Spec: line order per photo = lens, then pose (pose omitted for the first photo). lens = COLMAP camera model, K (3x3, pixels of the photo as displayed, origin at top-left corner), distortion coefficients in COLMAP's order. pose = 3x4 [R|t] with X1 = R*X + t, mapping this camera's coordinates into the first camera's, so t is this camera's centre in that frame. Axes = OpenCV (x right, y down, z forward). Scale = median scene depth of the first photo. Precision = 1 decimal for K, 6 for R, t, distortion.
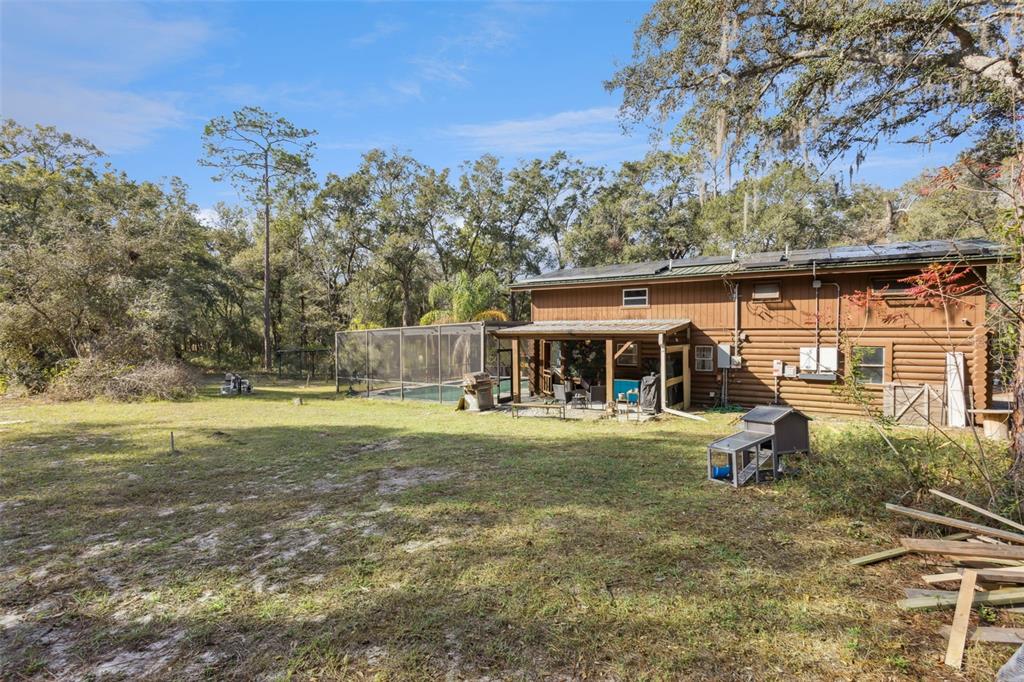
lens RADIAL K [[482.2, 0, 512.0], [0, 482.2, 341.0], [0, 0, 1]] dist [0.002371, 0.000575]
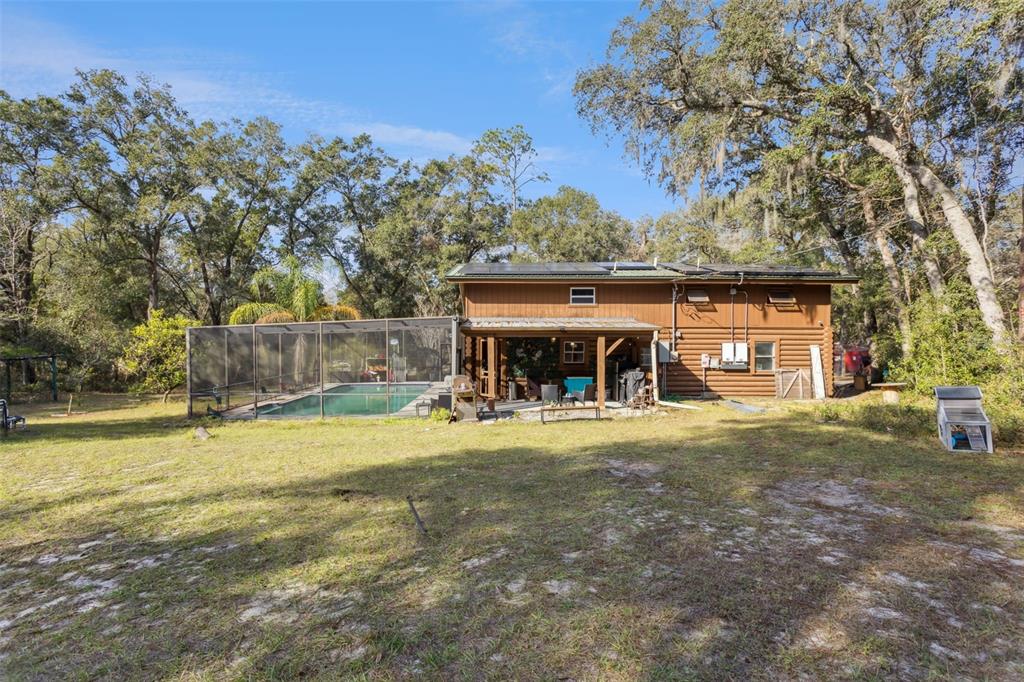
lens RADIAL K [[482.2, 0, 512.0], [0, 482.2, 341.0], [0, 0, 1]] dist [0.002371, 0.000575]
pose [[0.839729, -0.003858, 0.542992, -0.475567], [0.007070, 0.999968, -0.003829, 0.008479], [-0.542960, 0.007054, 0.839729, 0.254381]]
